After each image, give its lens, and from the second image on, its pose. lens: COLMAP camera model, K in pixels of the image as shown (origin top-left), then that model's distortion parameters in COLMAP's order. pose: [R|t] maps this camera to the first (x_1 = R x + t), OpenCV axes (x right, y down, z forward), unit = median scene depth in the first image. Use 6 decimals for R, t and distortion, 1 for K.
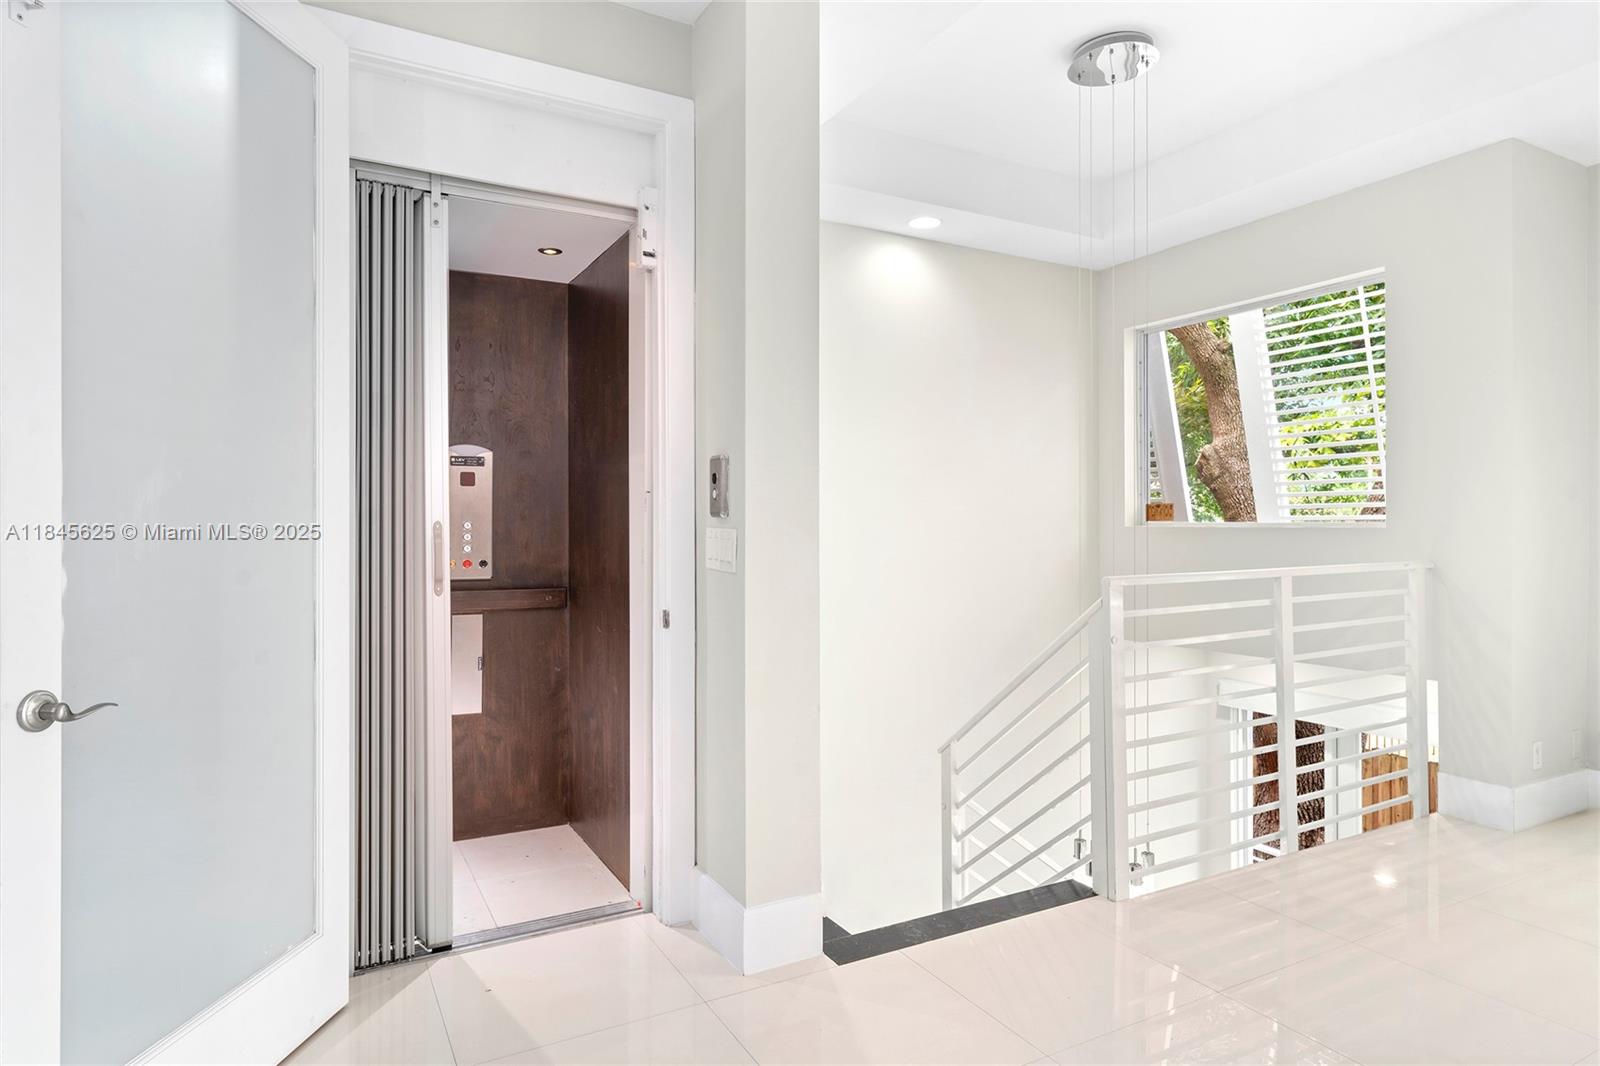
lens RADIAL K [[906.1, 0, 797.7], [0, 906.1, 524.7], [0, 0, 1]] dist [-0.002896, -0.000720]
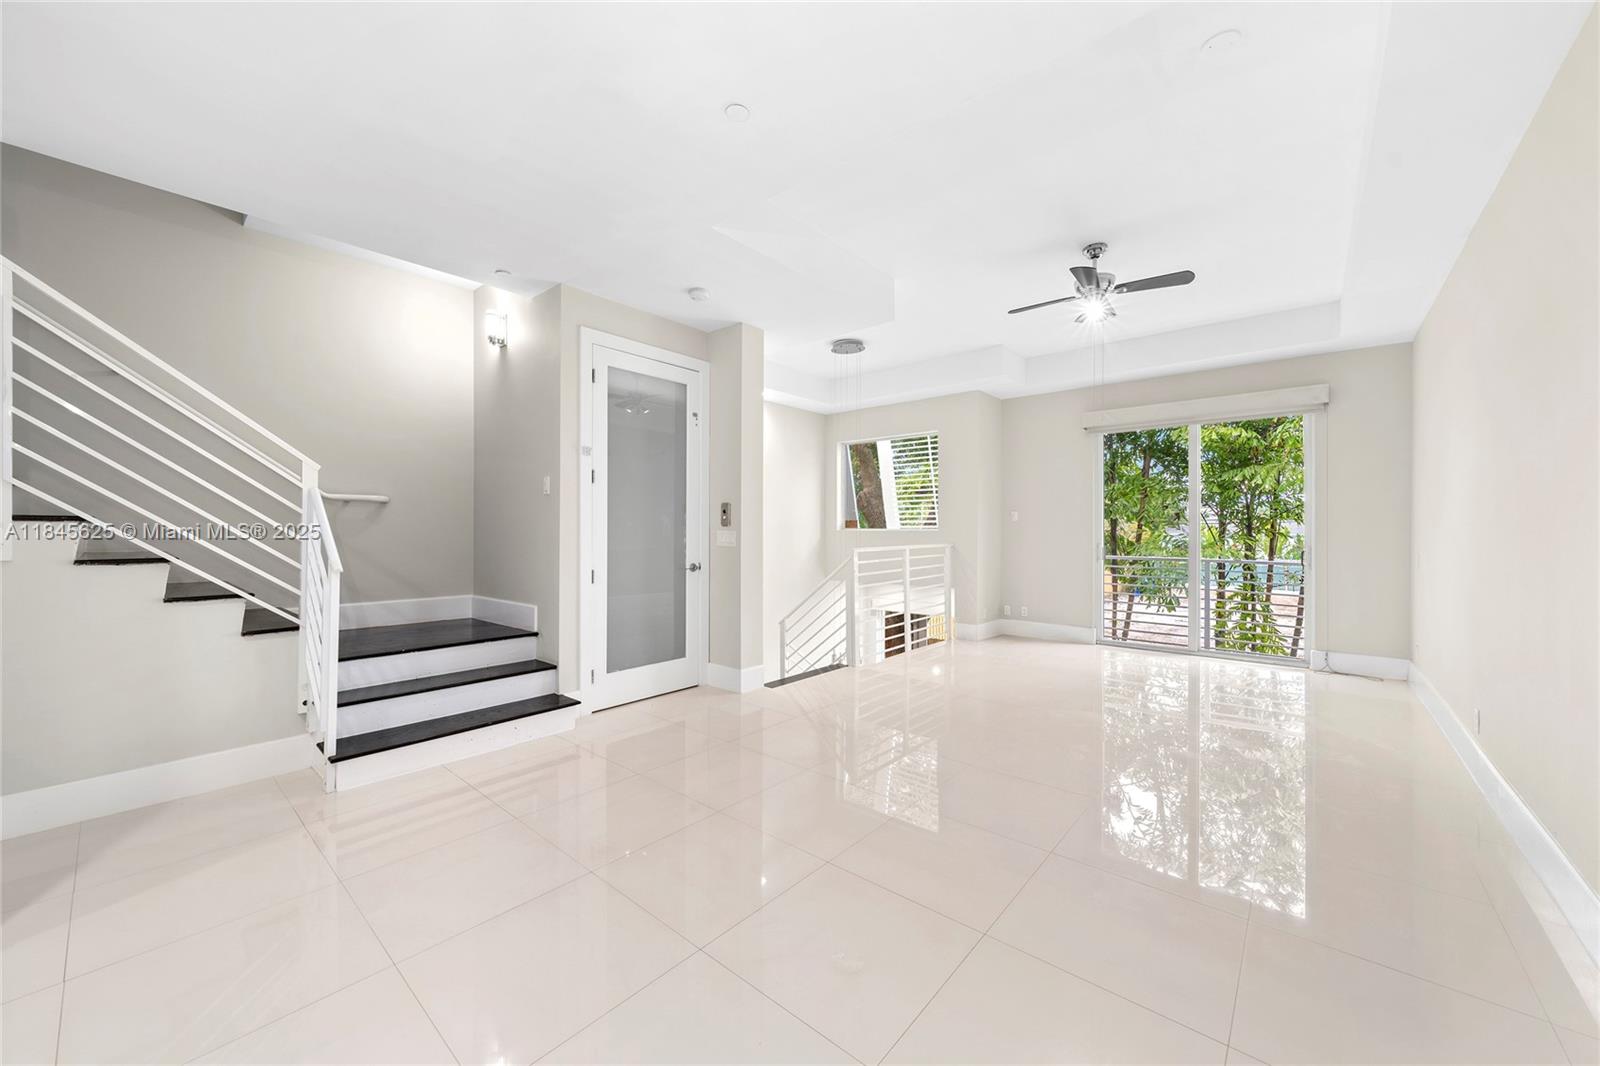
lens RADIAL K [[593.9, 0, 800.3], [0, 593.9, 531.4], [0, 0, 1]] dist [-0.000118, -0.000002]
pose [[0.934069, 0.003419, 0.357077, -0.349979], [-0.005435, 0.999974, 0.004642, -0.001860], [-0.357052, -0.006277, 0.934063, -0.482867]]
